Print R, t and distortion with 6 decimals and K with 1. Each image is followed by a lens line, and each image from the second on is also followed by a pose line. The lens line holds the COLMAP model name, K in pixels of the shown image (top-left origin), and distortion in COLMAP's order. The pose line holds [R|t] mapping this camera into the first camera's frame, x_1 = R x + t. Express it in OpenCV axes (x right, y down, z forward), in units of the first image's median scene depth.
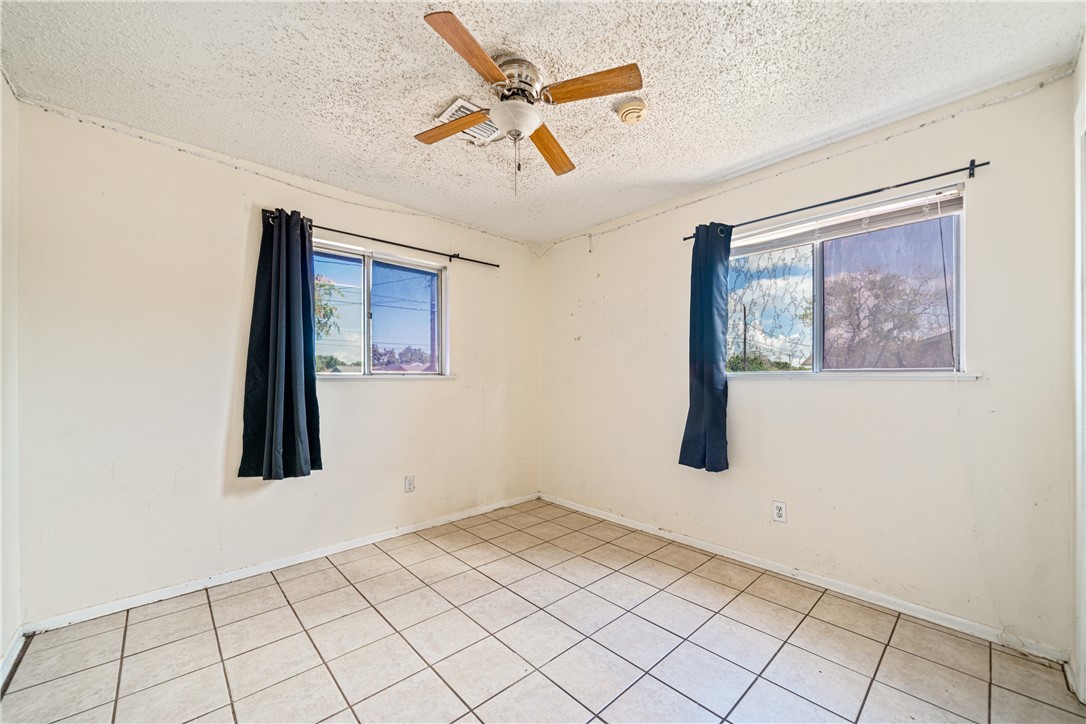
lens RADIAL K [[415.9, 0, 542.4], [0, 415.9, 371.8], [0, 0, 1]] dist [-0.004371, -0.000115]
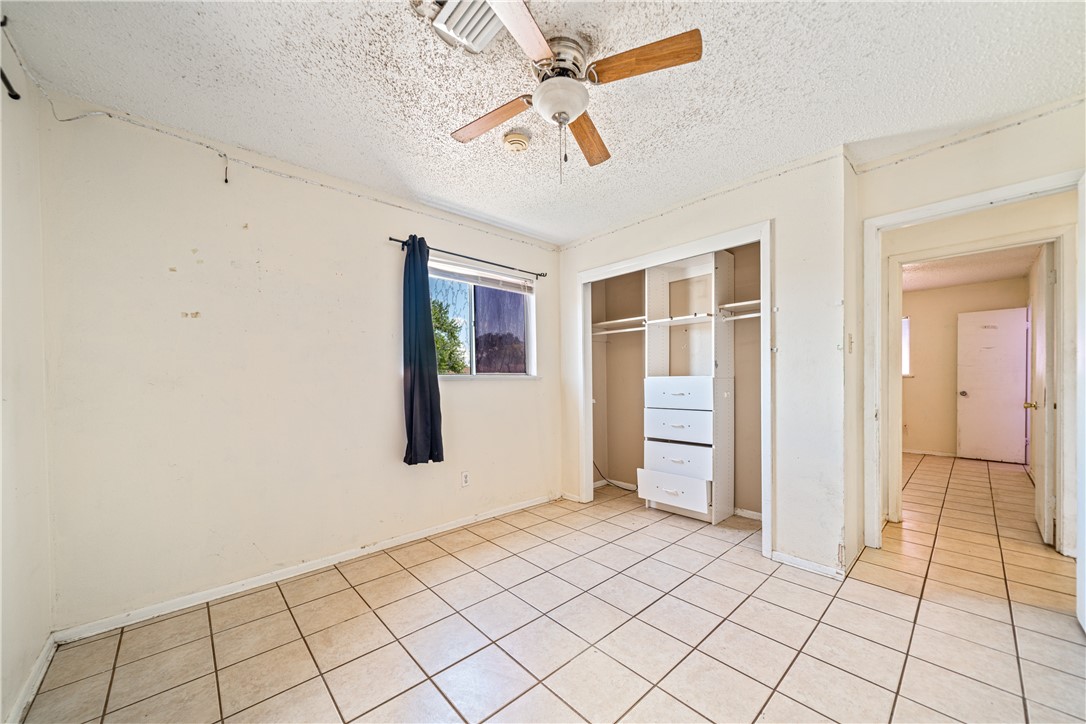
lens RADIAL K [[395.3, 0, 534.3], [0, 395.3, 378.1], [0, 0, 1]] dist [0.000525, -0.000888]
pose [[0.016870, 0.002319, 0.999855, -0.639412], [-0.003710, 0.999991, -0.002257, 0.013280], [-0.999851, -0.003671, 0.016878, 0.693335]]
